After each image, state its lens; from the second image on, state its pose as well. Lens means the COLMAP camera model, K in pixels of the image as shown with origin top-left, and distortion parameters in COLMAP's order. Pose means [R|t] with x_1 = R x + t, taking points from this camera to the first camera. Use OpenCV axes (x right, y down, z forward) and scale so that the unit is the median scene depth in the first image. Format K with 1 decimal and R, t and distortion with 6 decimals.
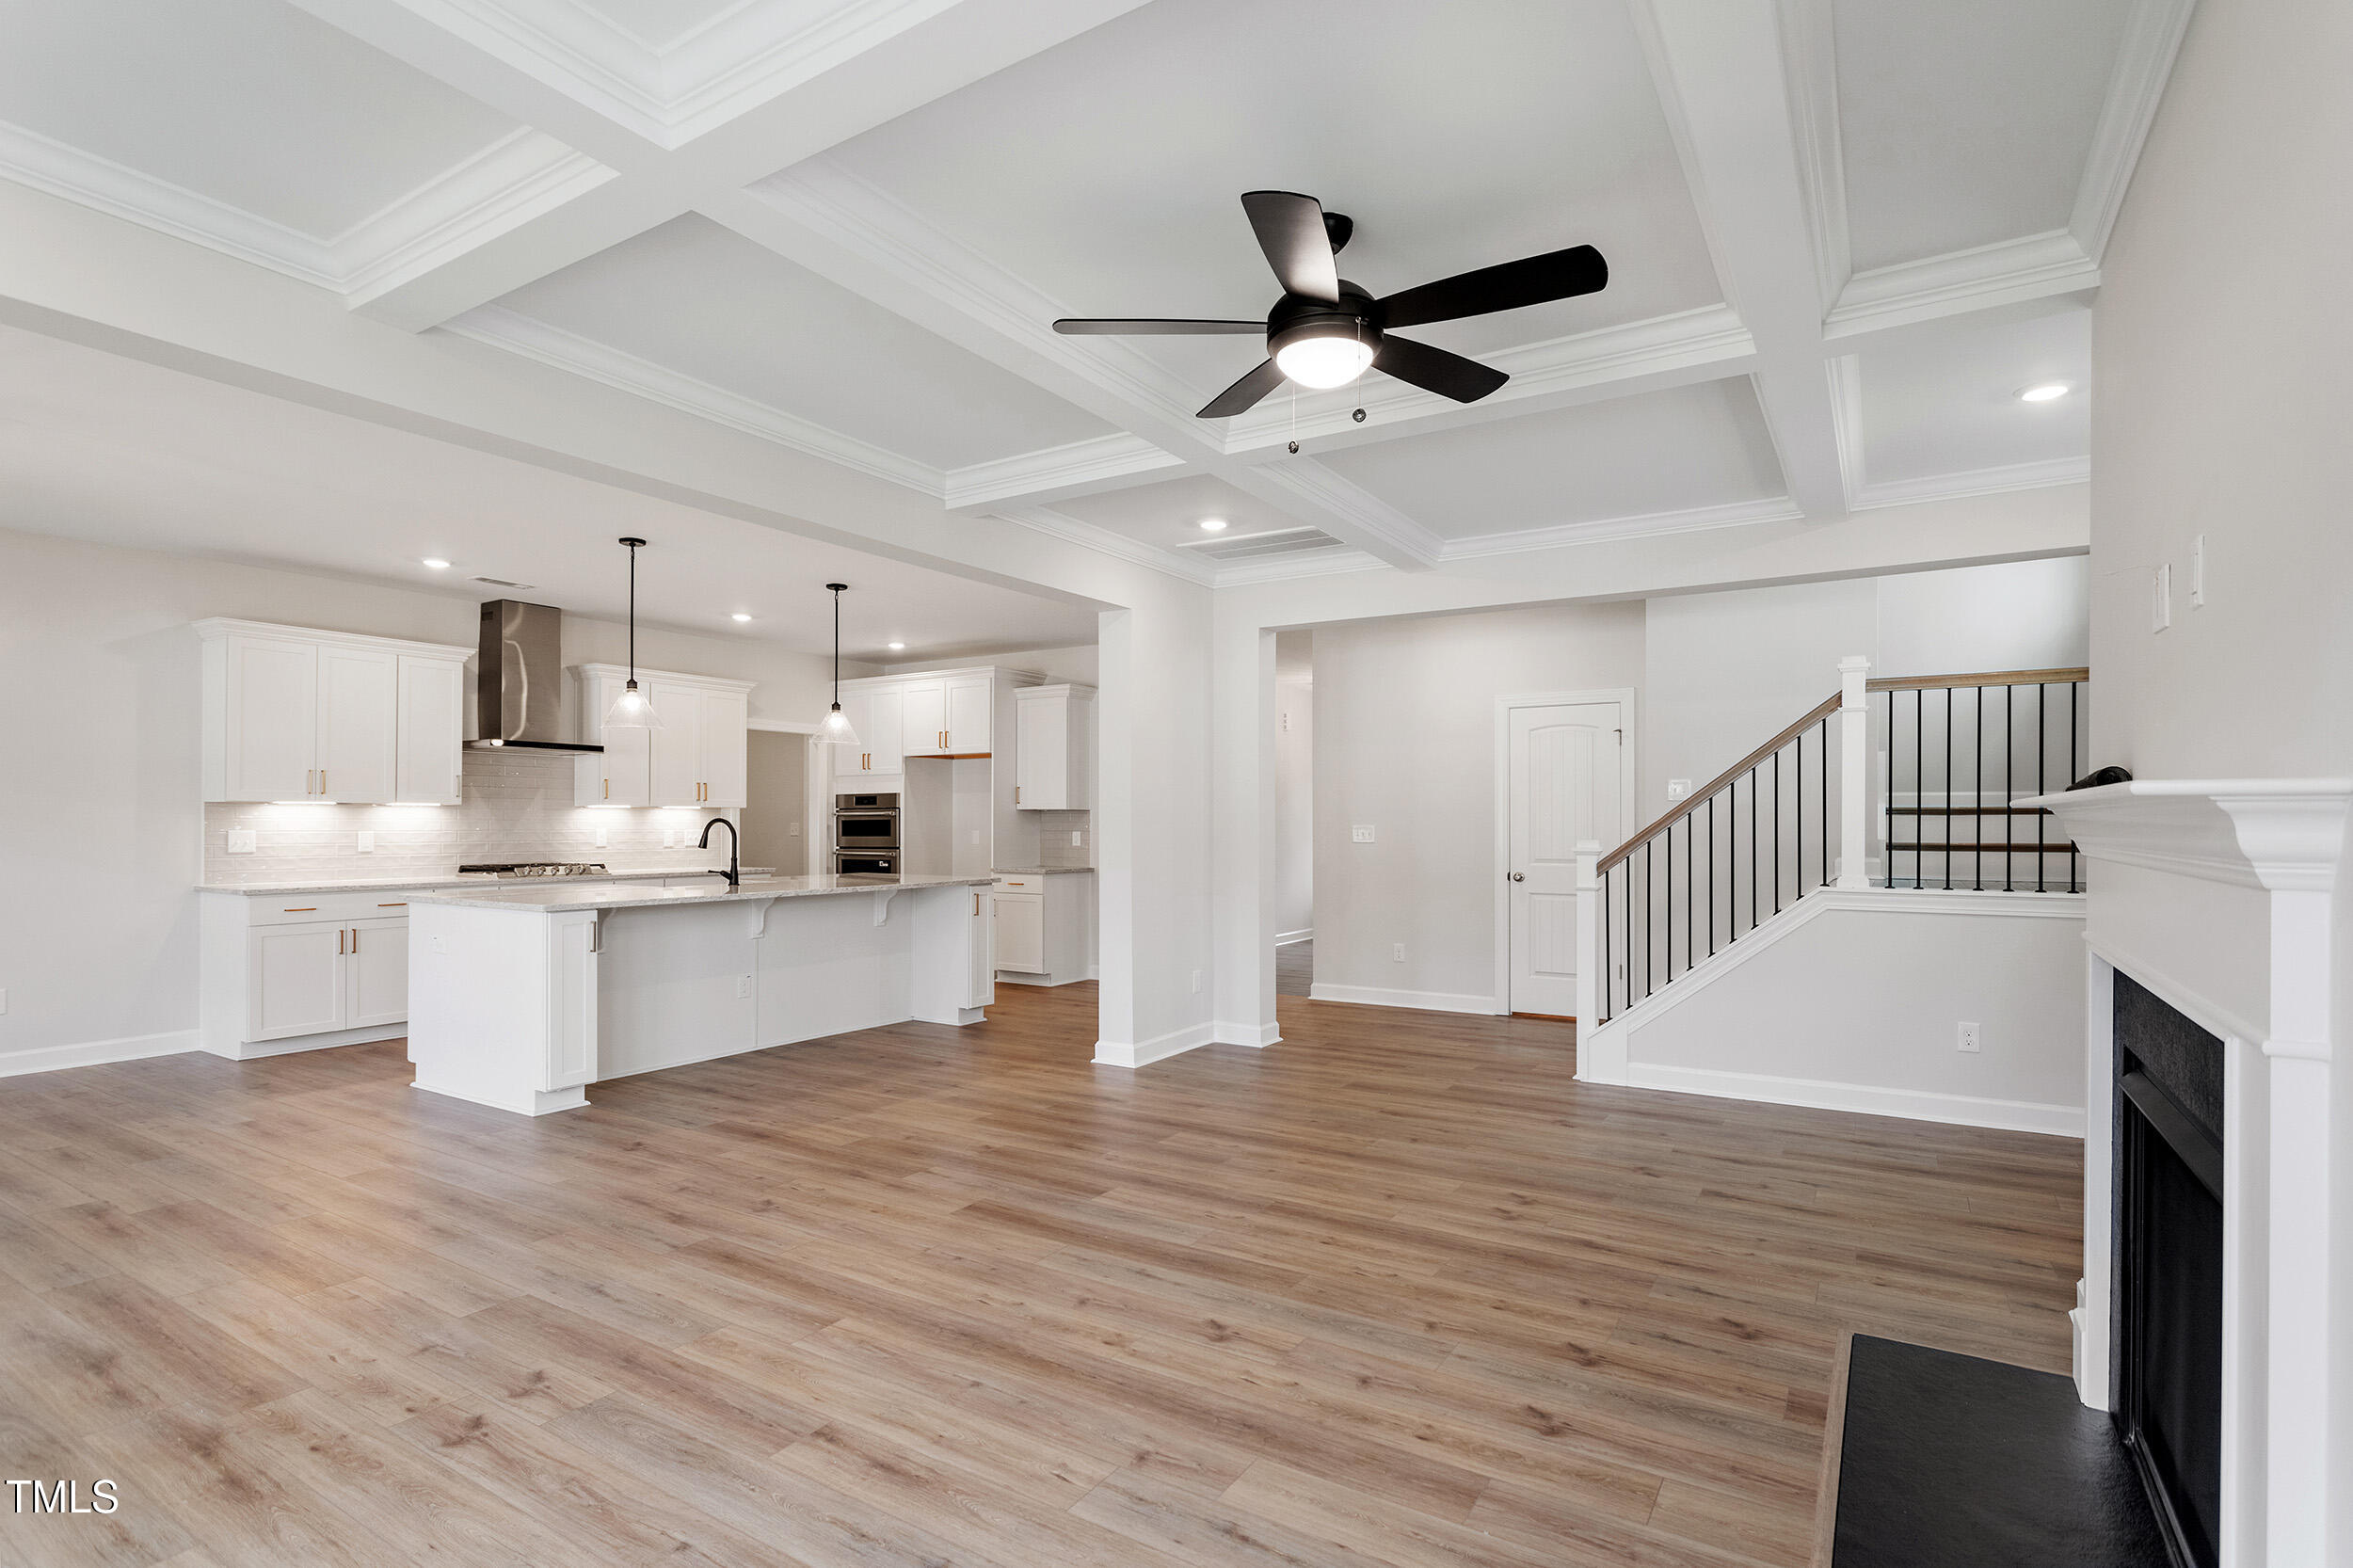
lens RADIAL K [[1147.2, 0, 1173.4], [0, 1147.2, 816.1], [0, 0, 1]] dist [-0.001676, 0.000377]
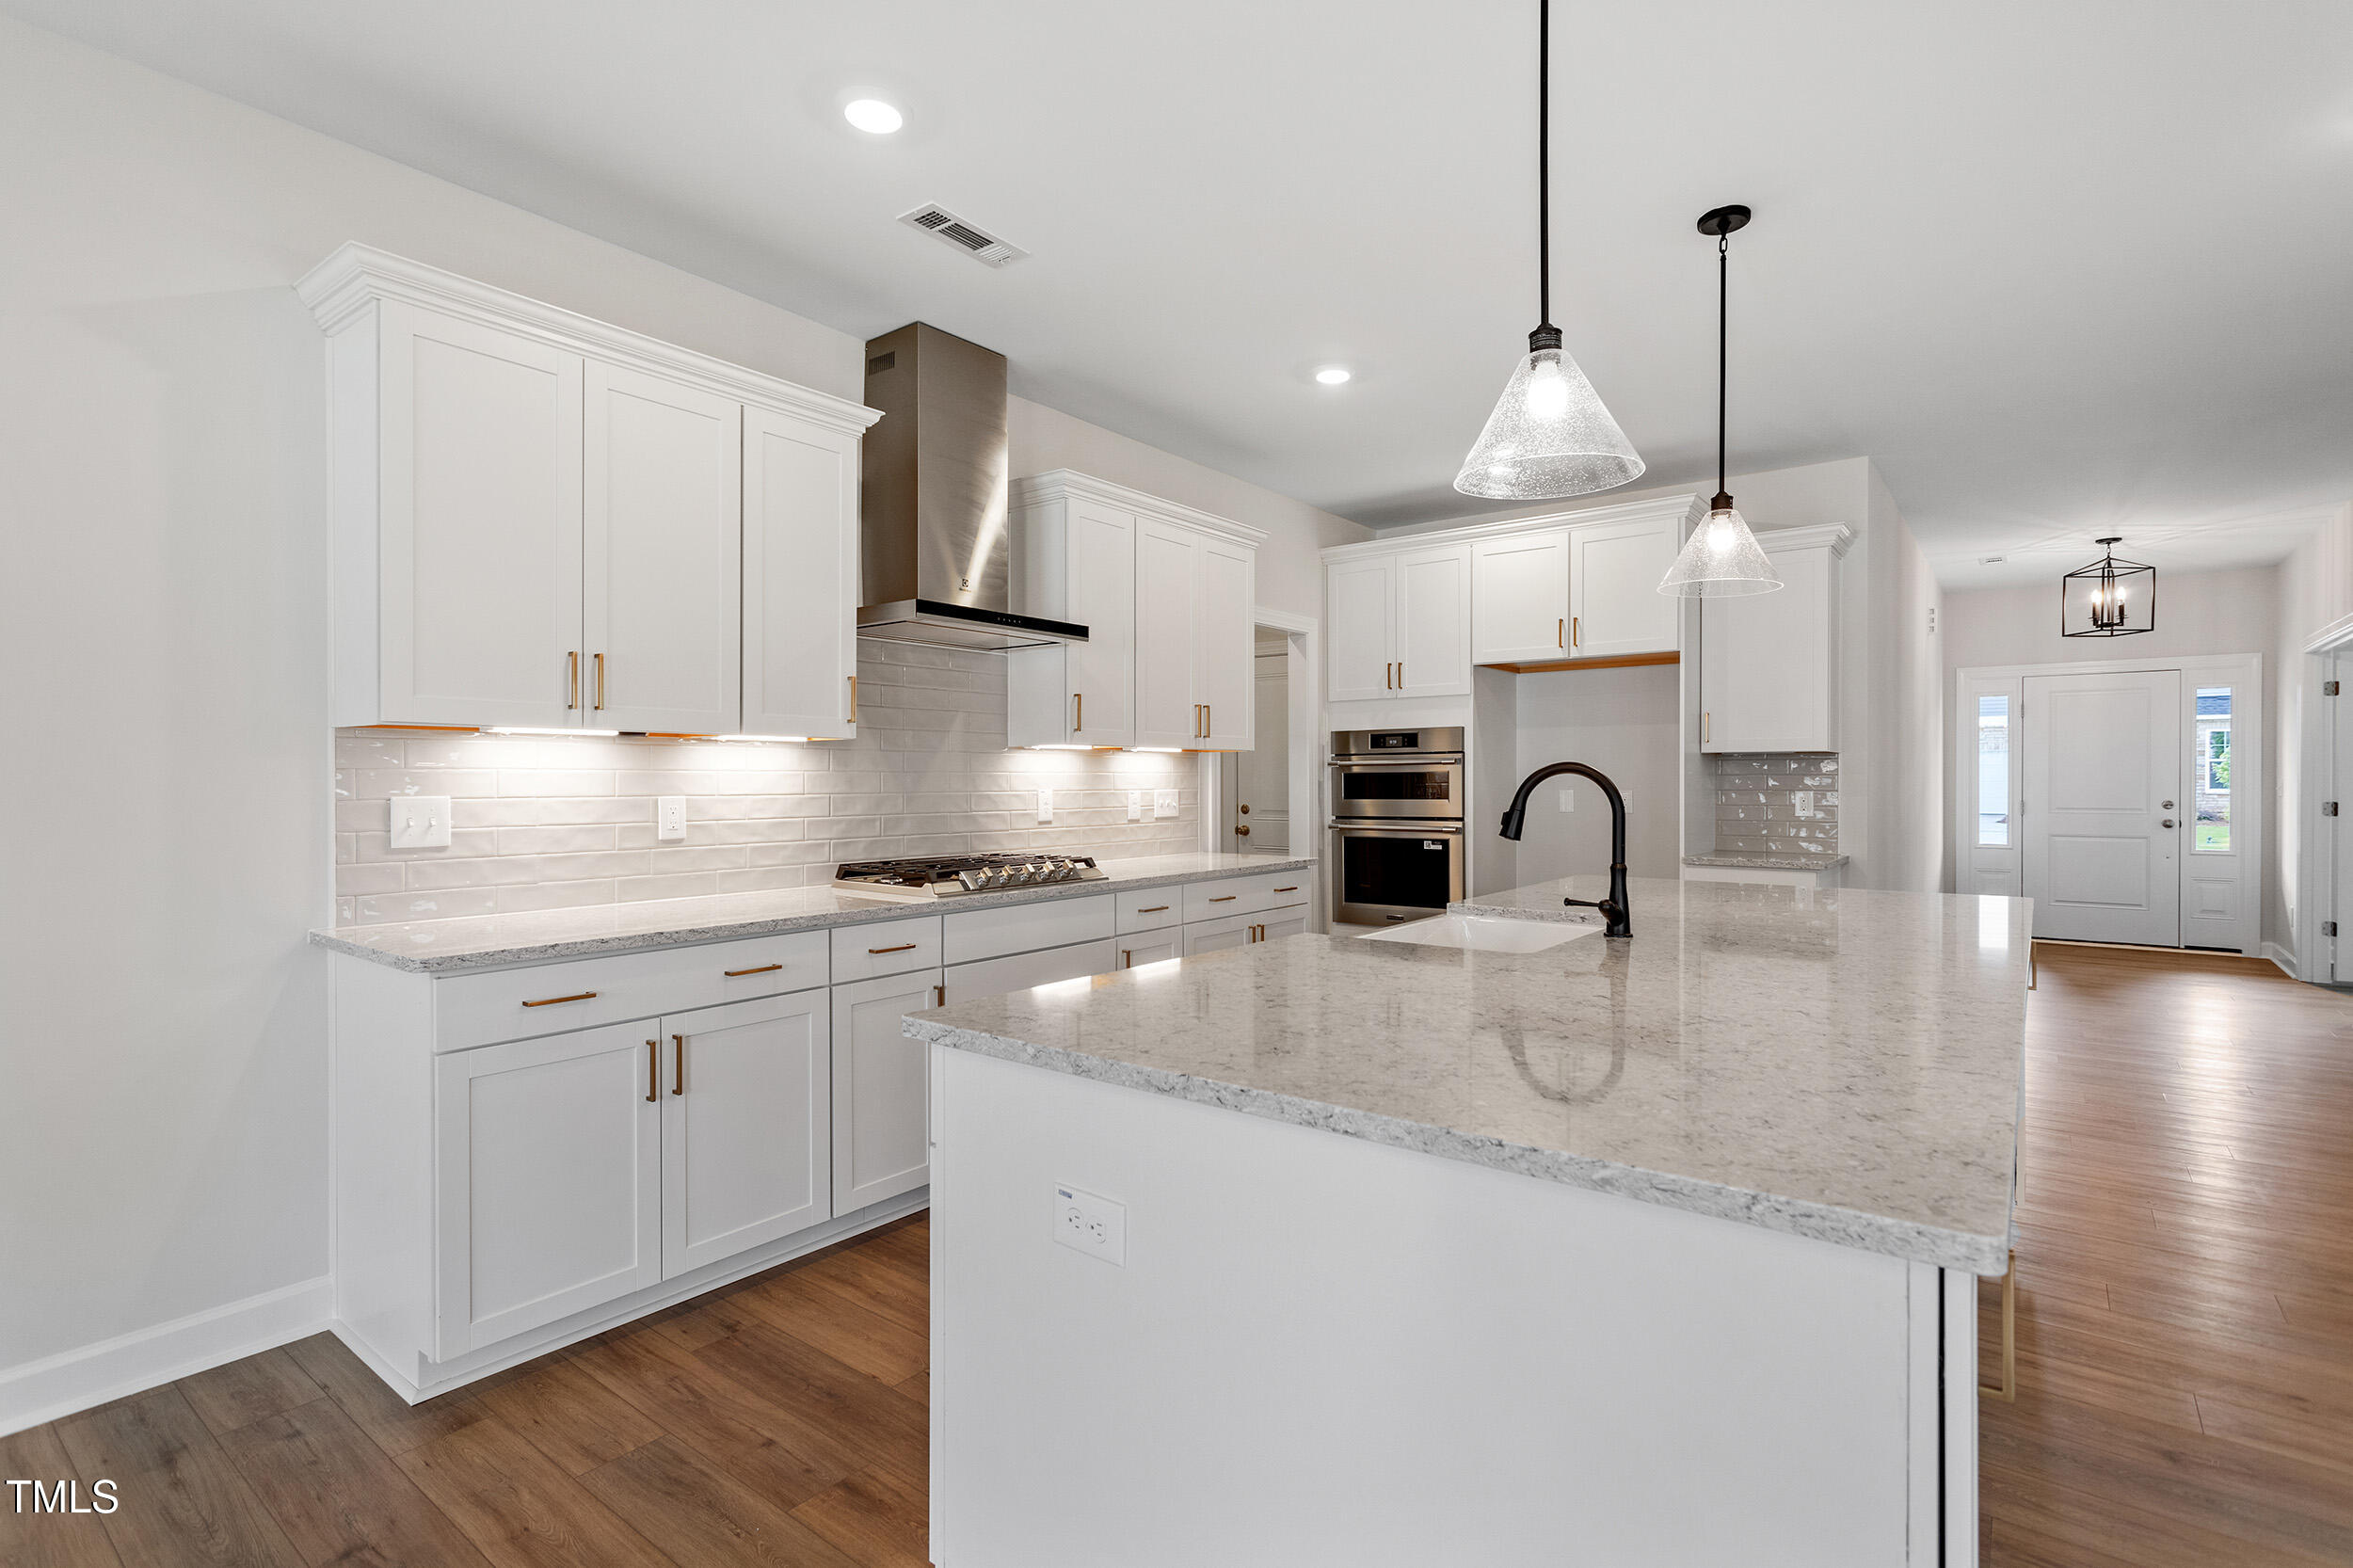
lens RADIAL K [[1122.1, 0, 1180.1], [0, 1122.1, 778.6], [0, 0, 1]] dist [0.000090, -0.000095]
pose [[0.995184, -0.002779, -0.097987, -0.448477], [0.003172, 0.999988, 0.003853, 0.005178], [0.097975, -0.004145, 0.995180, 0.559652]]
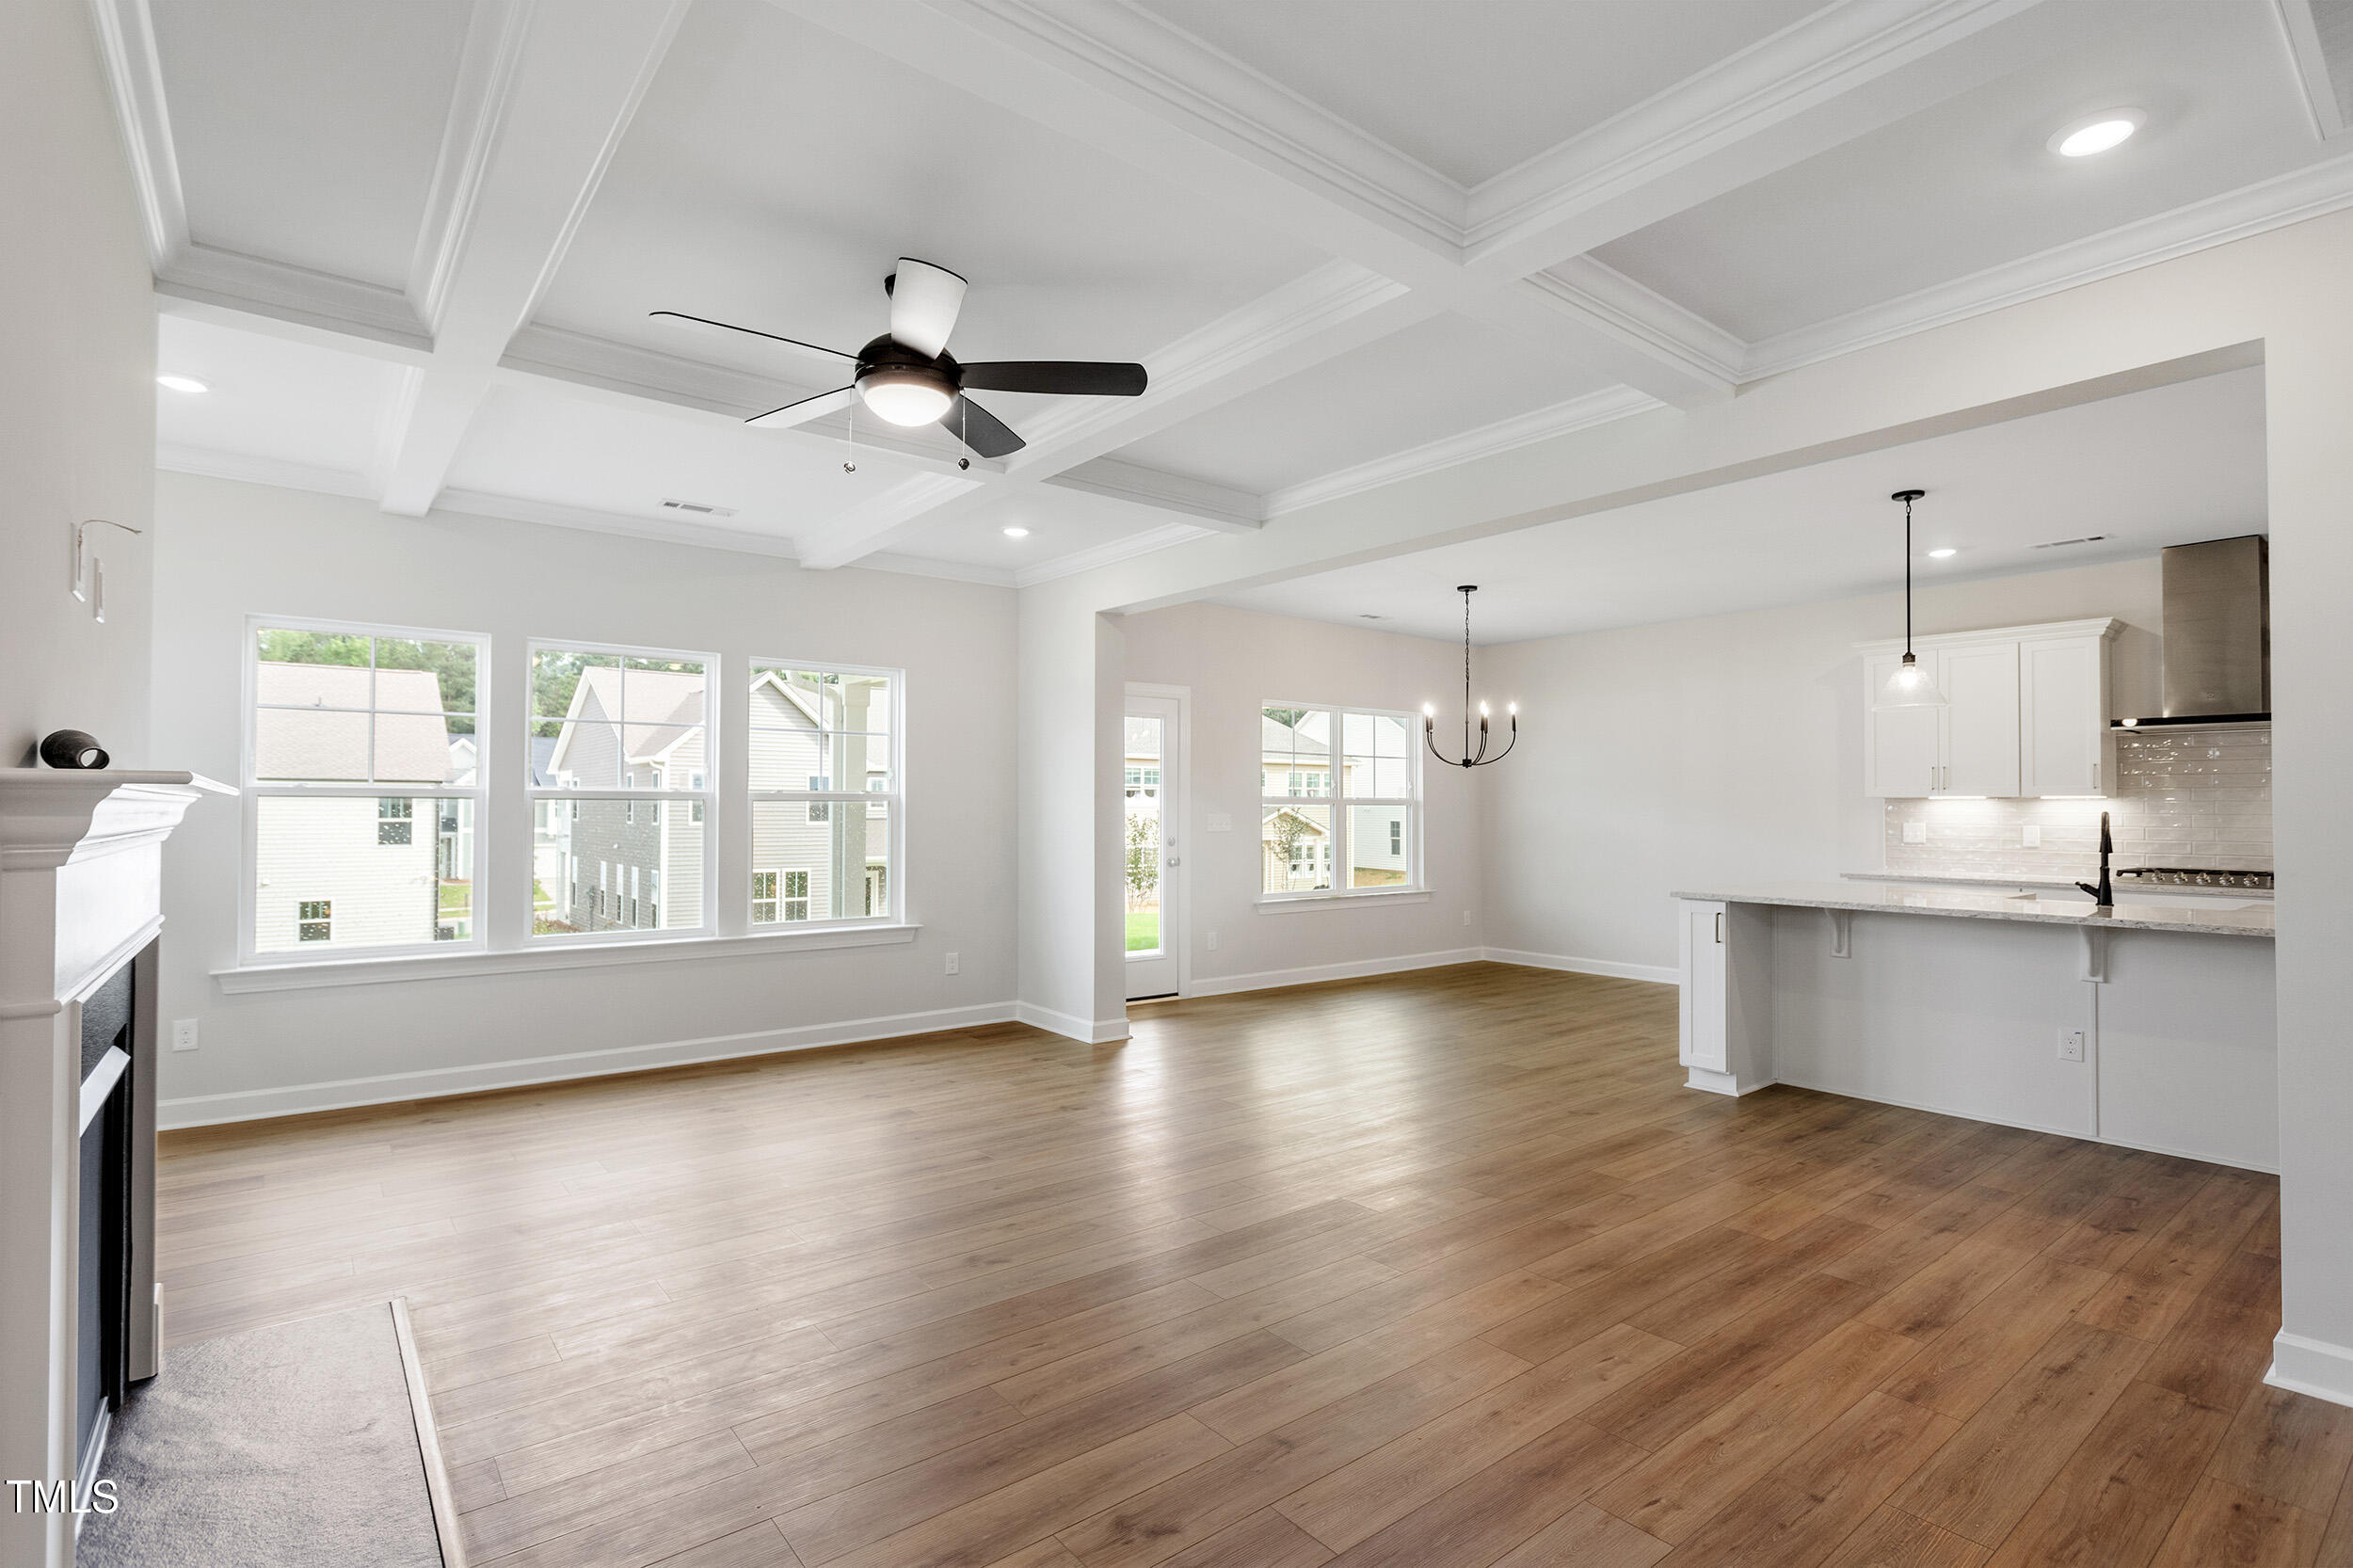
lens RADIAL K [[1136.1, 0, 1214.0], [0, 1136.1, 789.9], [0, 0, 1]] dist [-0.001608, 0.000191]
pose [[-0.314070, -0.020025, -0.949189, 0.422743], [0.001418, 0.999767, -0.021562, 0.002564], [0.949399, -0.008118, -0.313968, 0.634765]]
